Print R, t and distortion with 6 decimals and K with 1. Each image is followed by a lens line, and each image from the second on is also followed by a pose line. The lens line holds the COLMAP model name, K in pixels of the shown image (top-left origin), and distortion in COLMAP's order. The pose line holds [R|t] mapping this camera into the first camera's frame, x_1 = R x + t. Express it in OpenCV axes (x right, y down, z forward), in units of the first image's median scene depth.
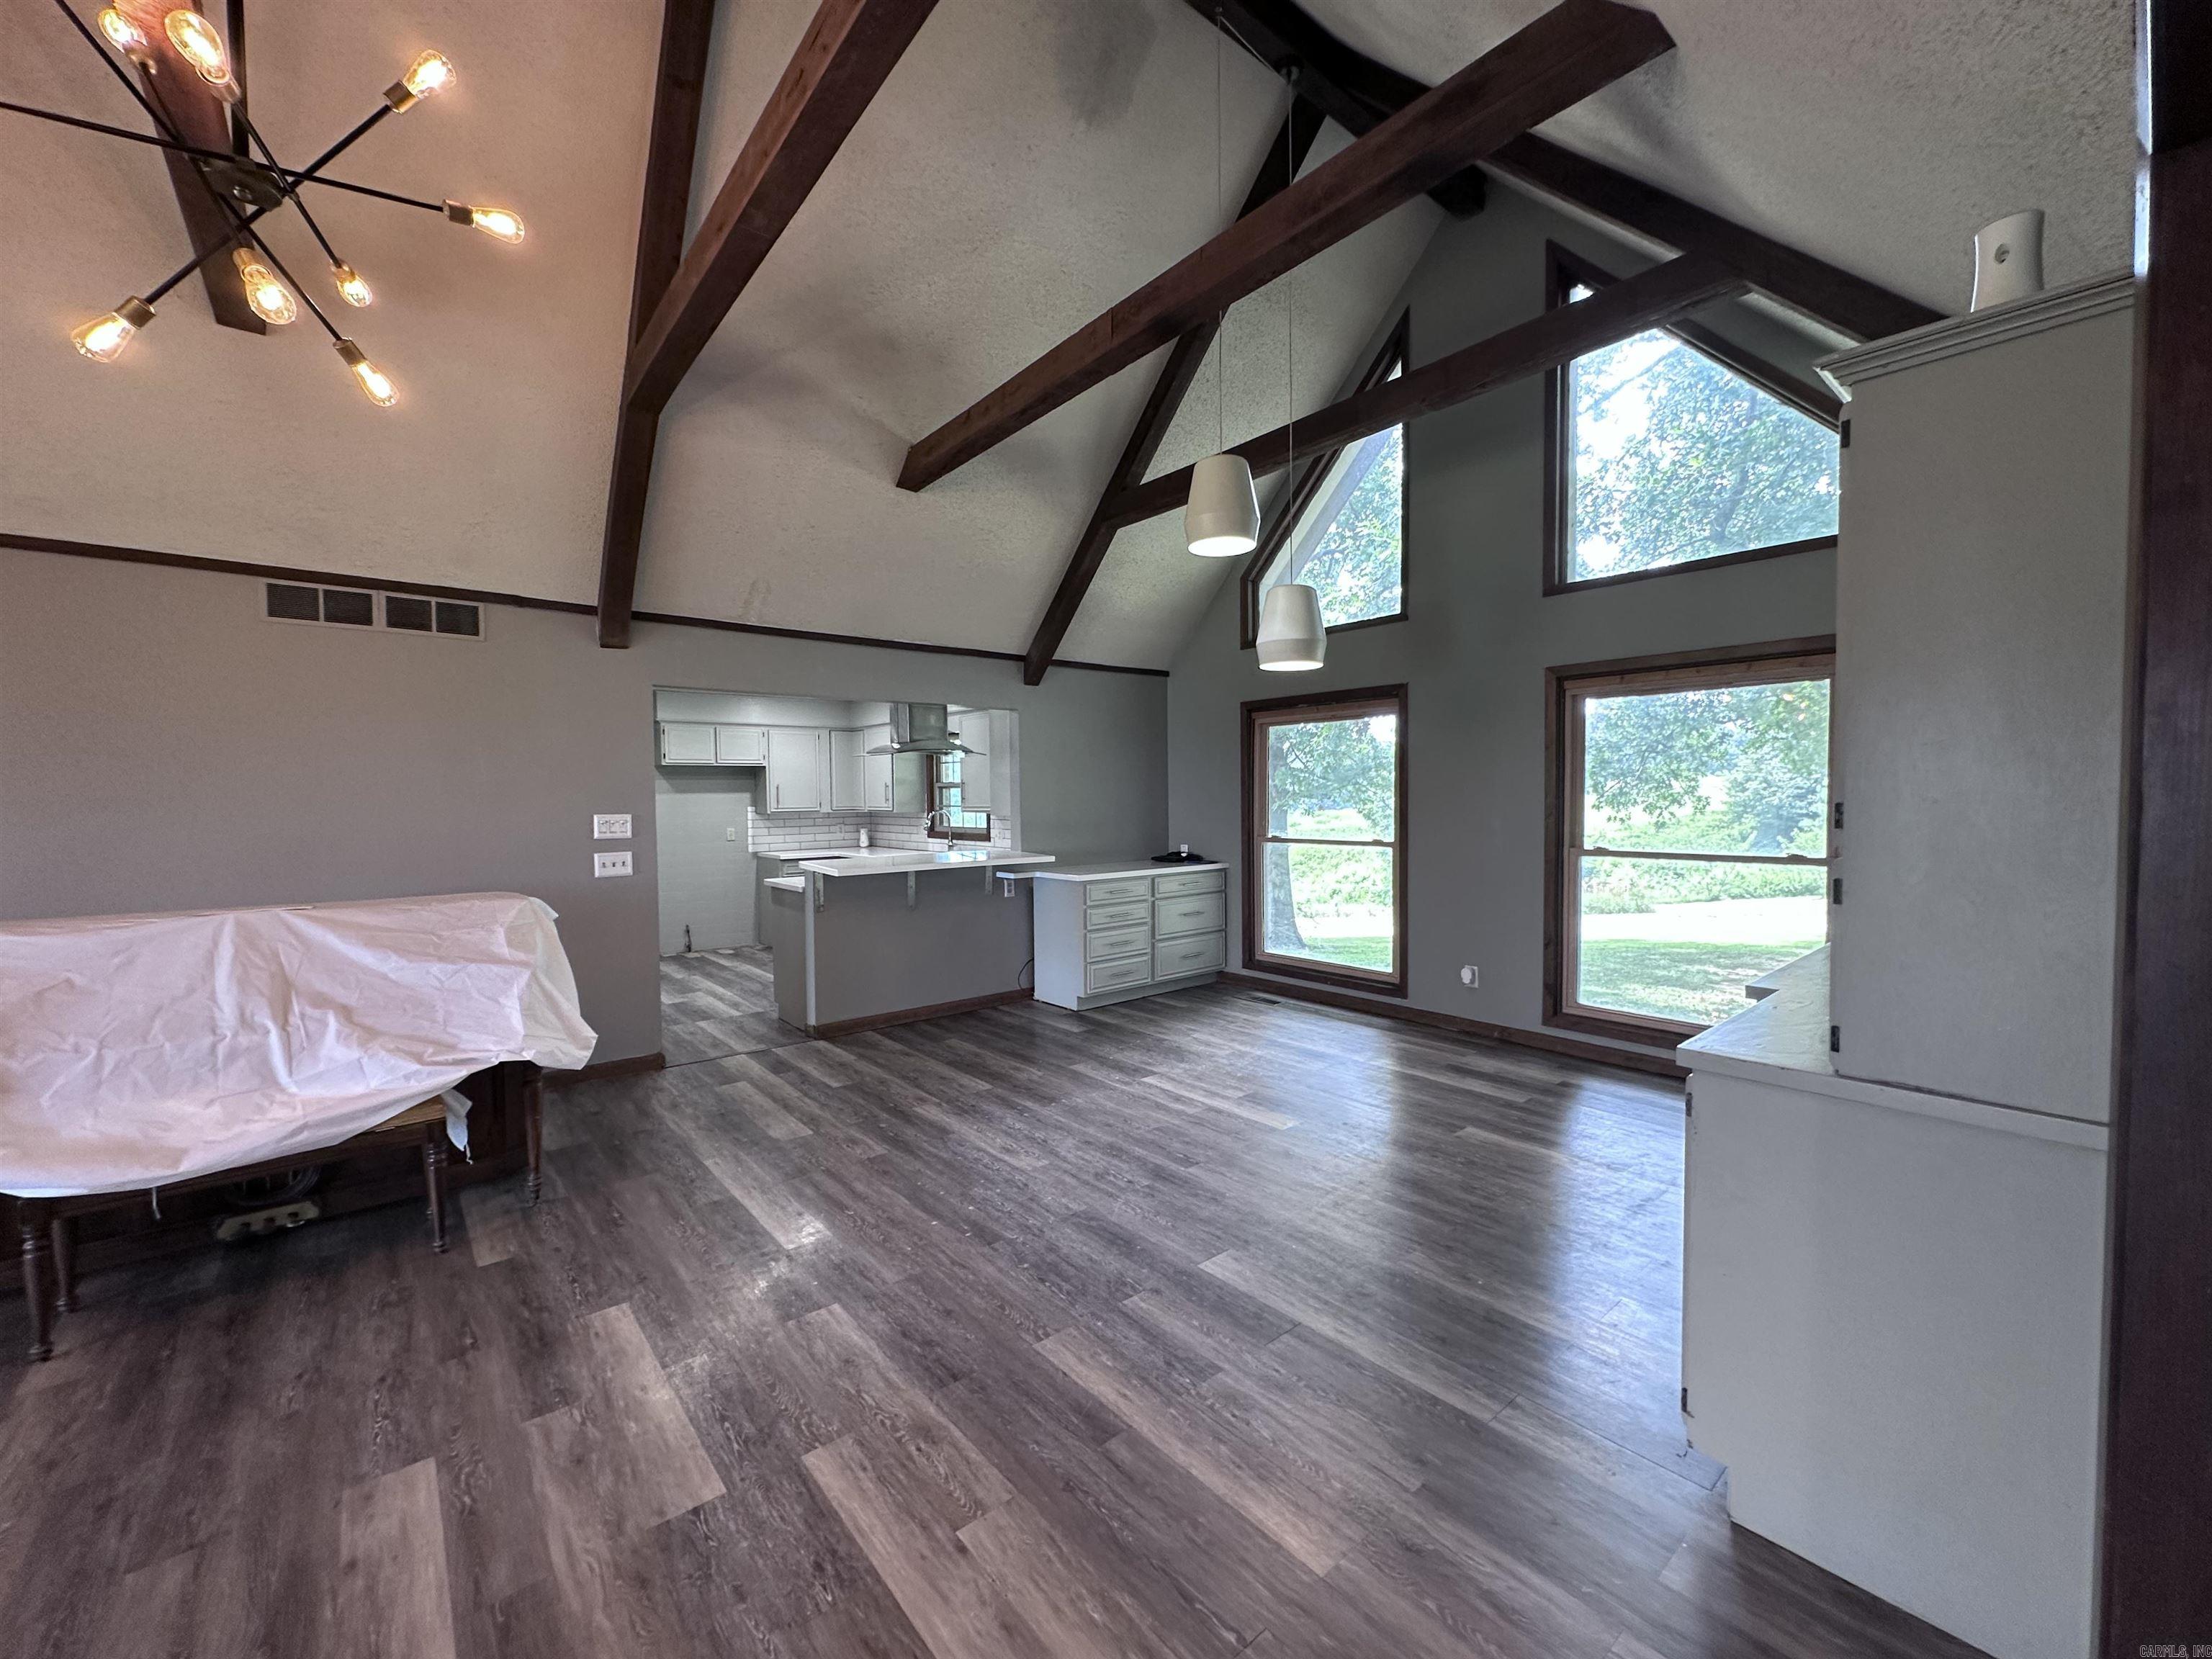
lens RADIAL K [[887.1, 0, 1106.0], [0, 887.1, 829.5], [0, 0, 1]] dist [-0.001647, 0.000464]
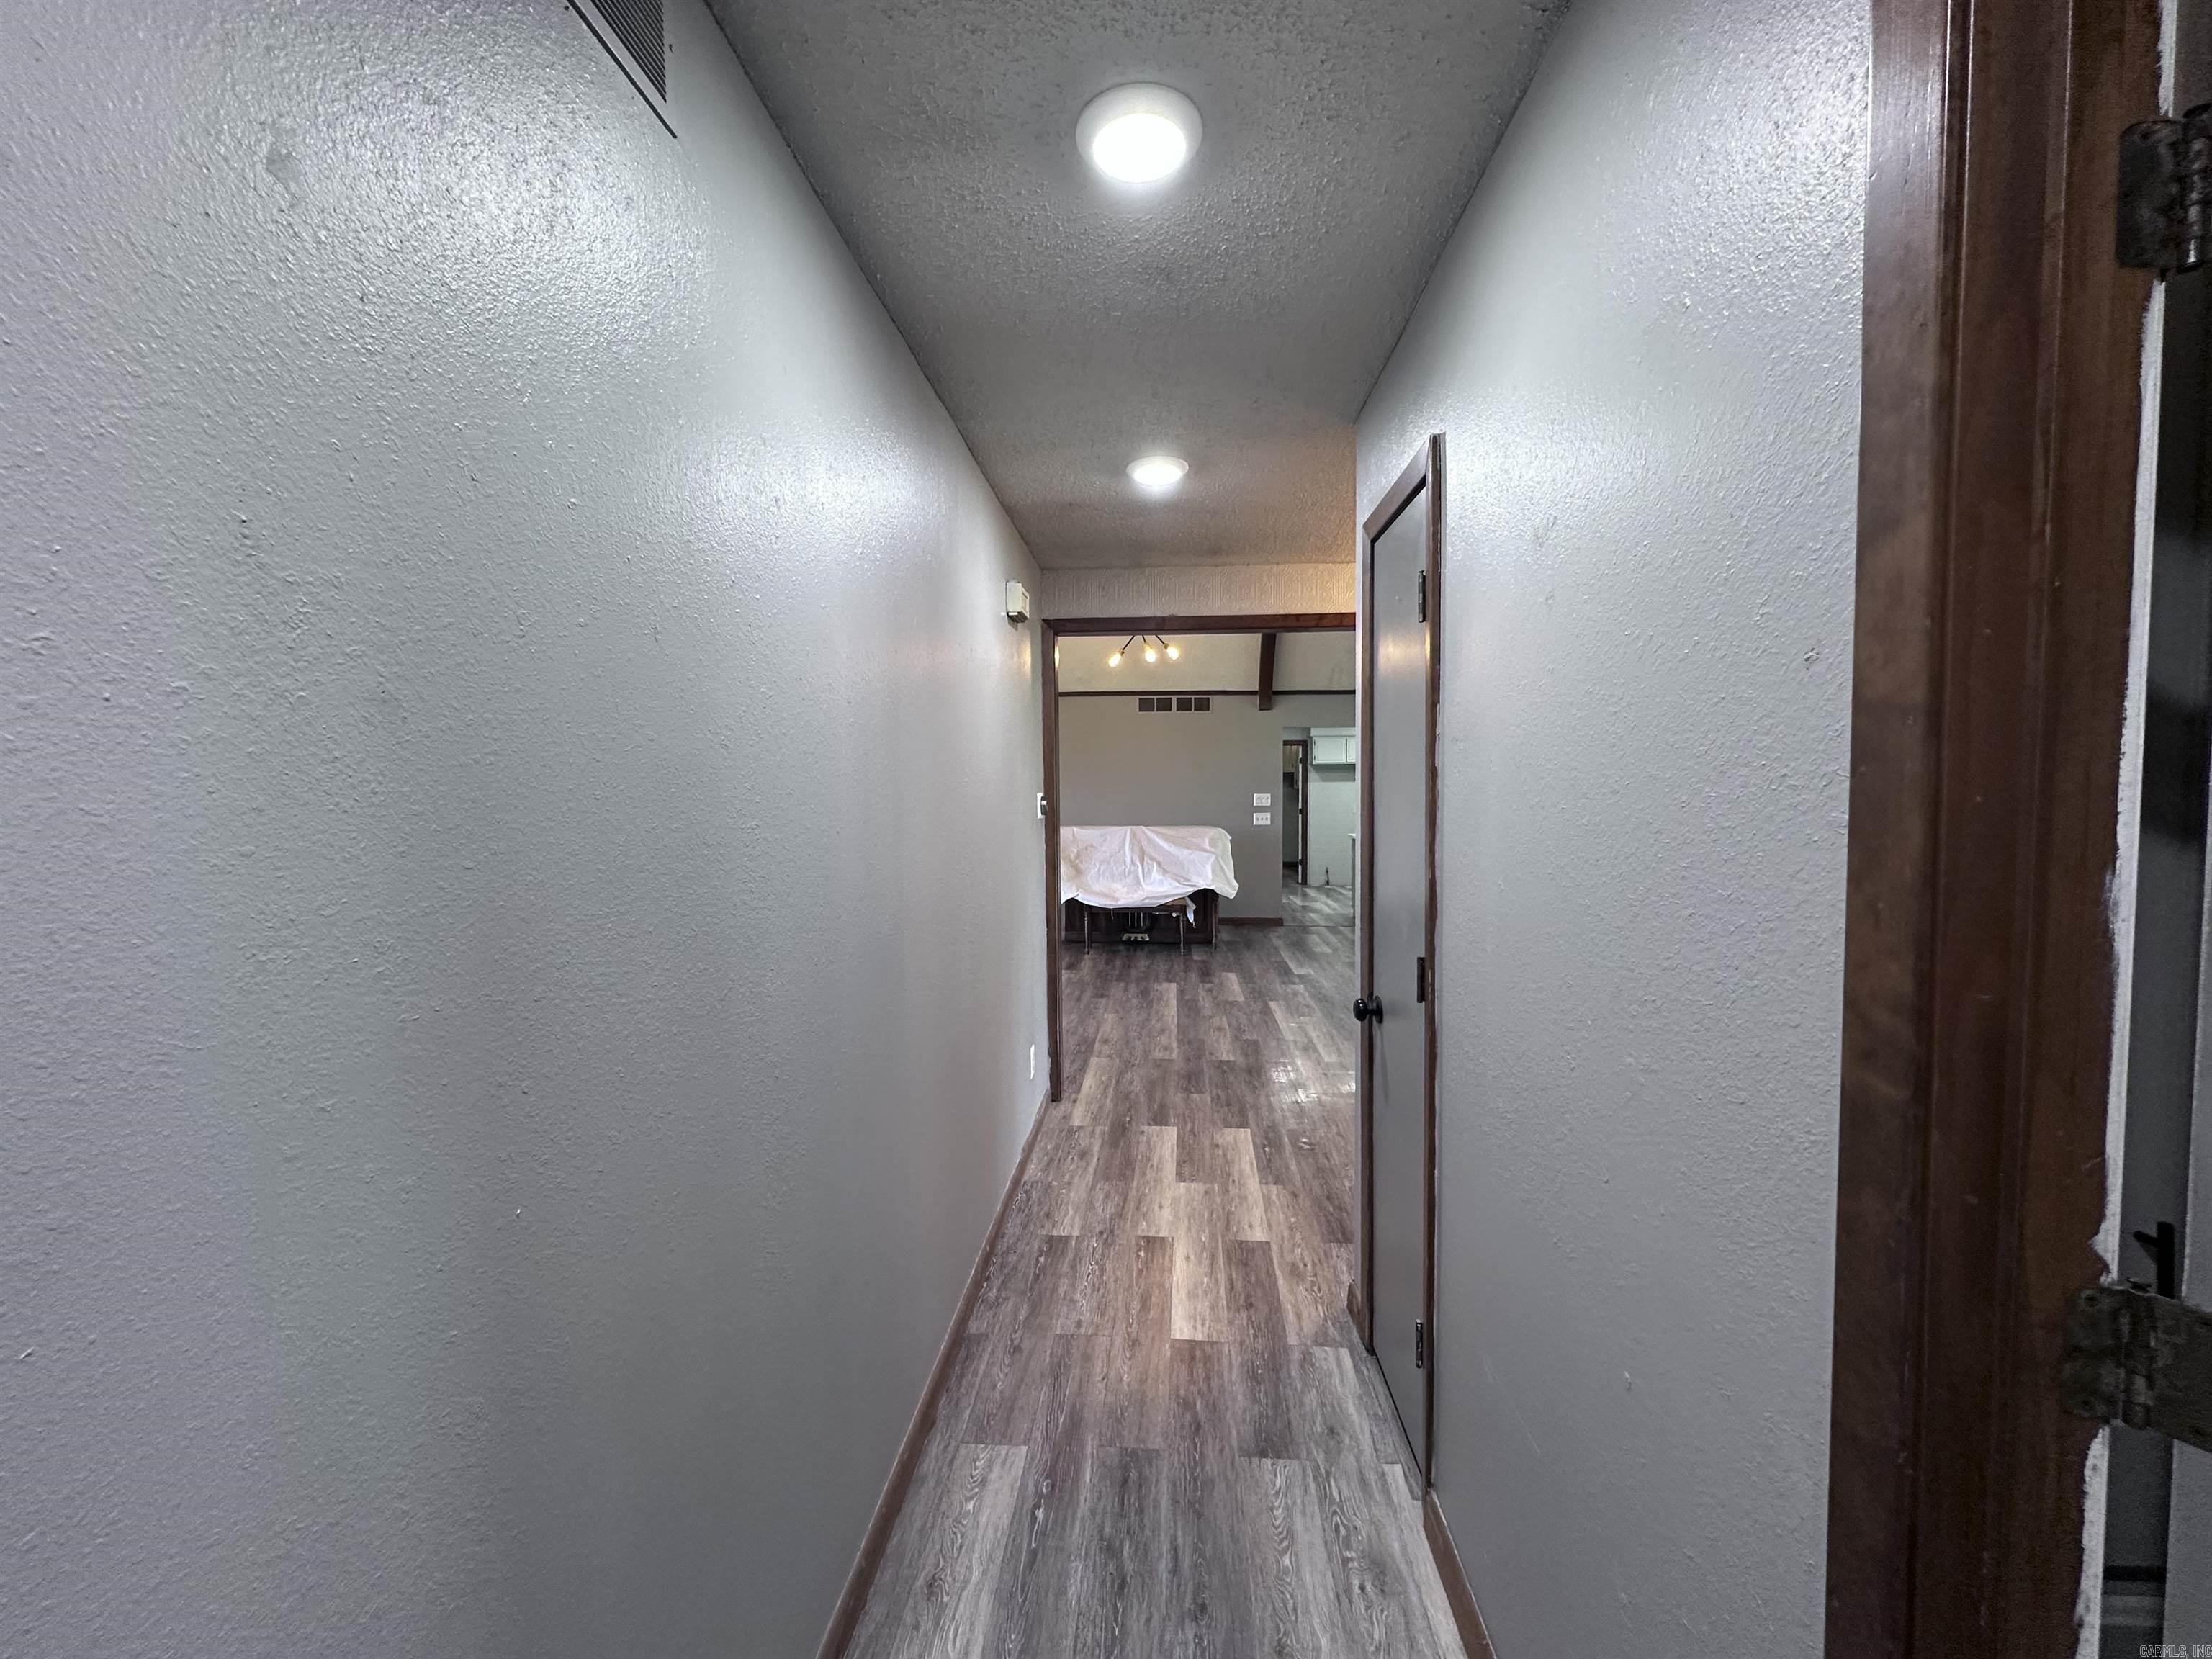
lens RADIAL K [[887.1, 0, 1106.0], [0, 887.1, 829.5], [0, 0, 1]] dist [-0.001647, 0.000464]
pose [[0.719078, 0.039107, -0.693828, 0.558454], [-0.027656, 0.999235, 0.027659, 0.017027], [0.694379, -0.000701, 0.719609, -0.657473]]
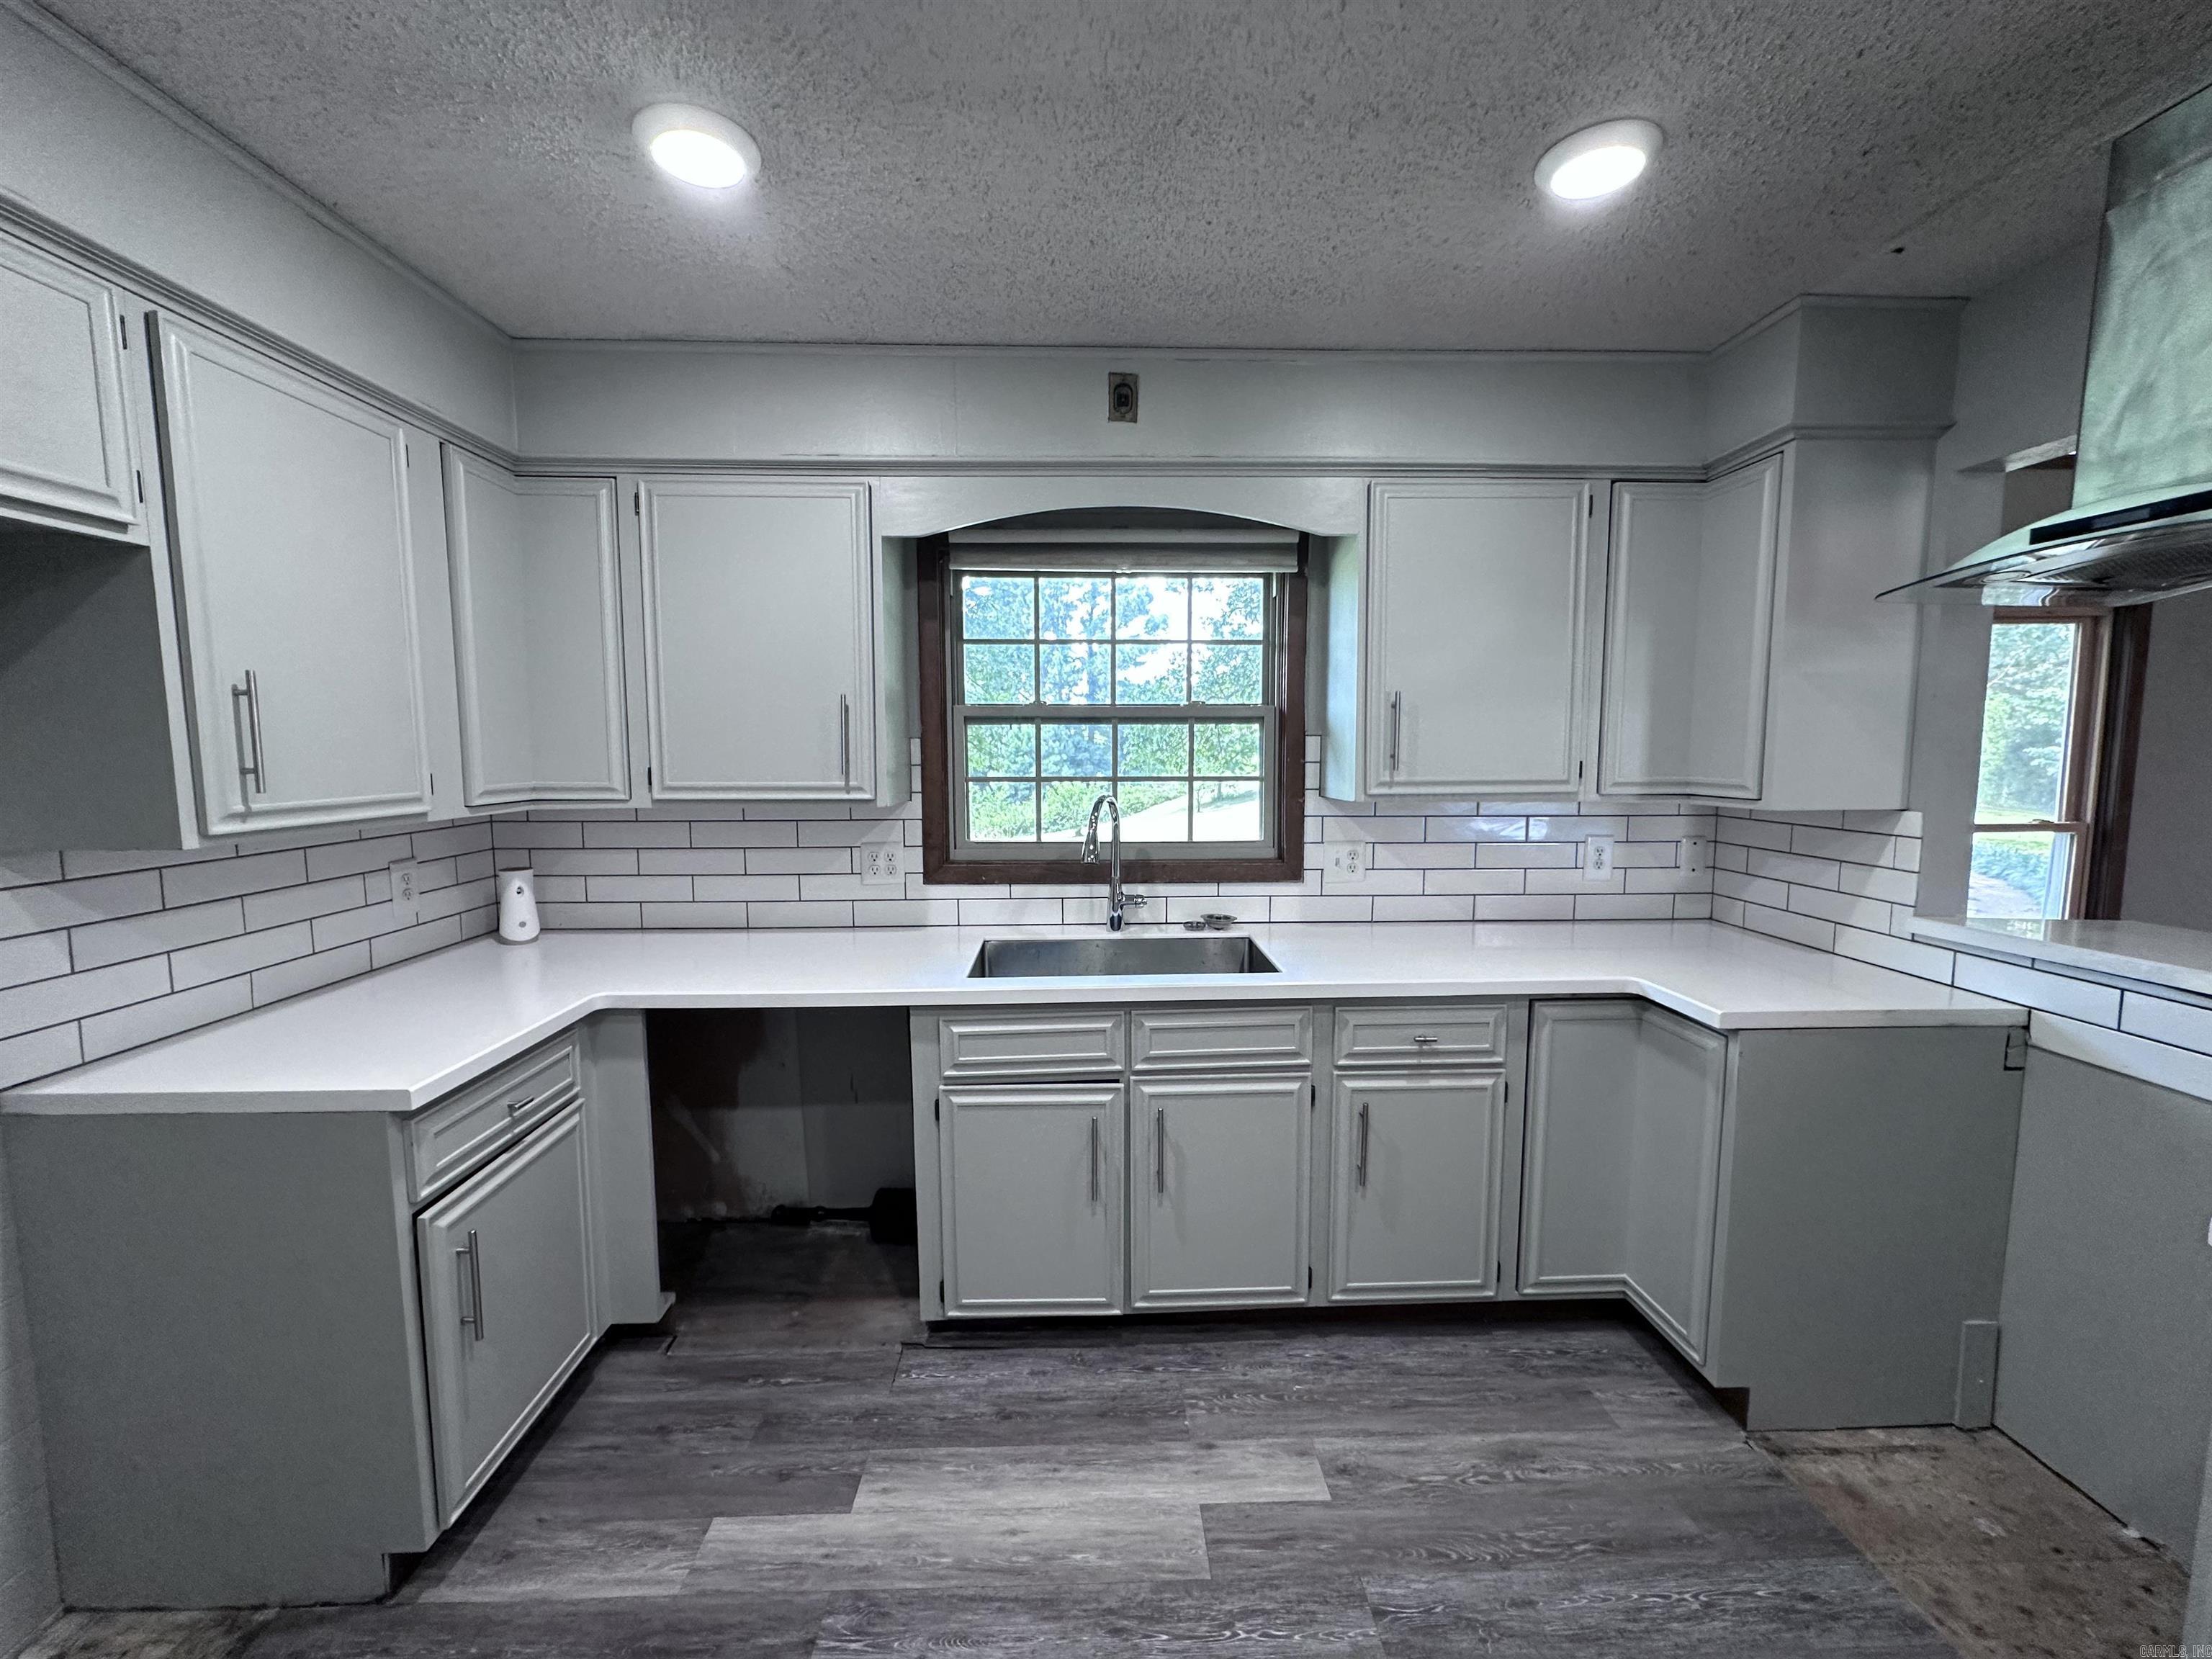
lens RADIAL K [[887.1, 0, 1106.0], [0, 887.1, 829.5], [0, 0, 1]] dist [-0.001647, 0.000464]
pose [[0.618437, -0.066892, 0.782982, -0.724610], [0.027594, 0.997605, 0.063432, -0.049177], [-0.785350, -0.017623, 0.618802, 1.376883]]
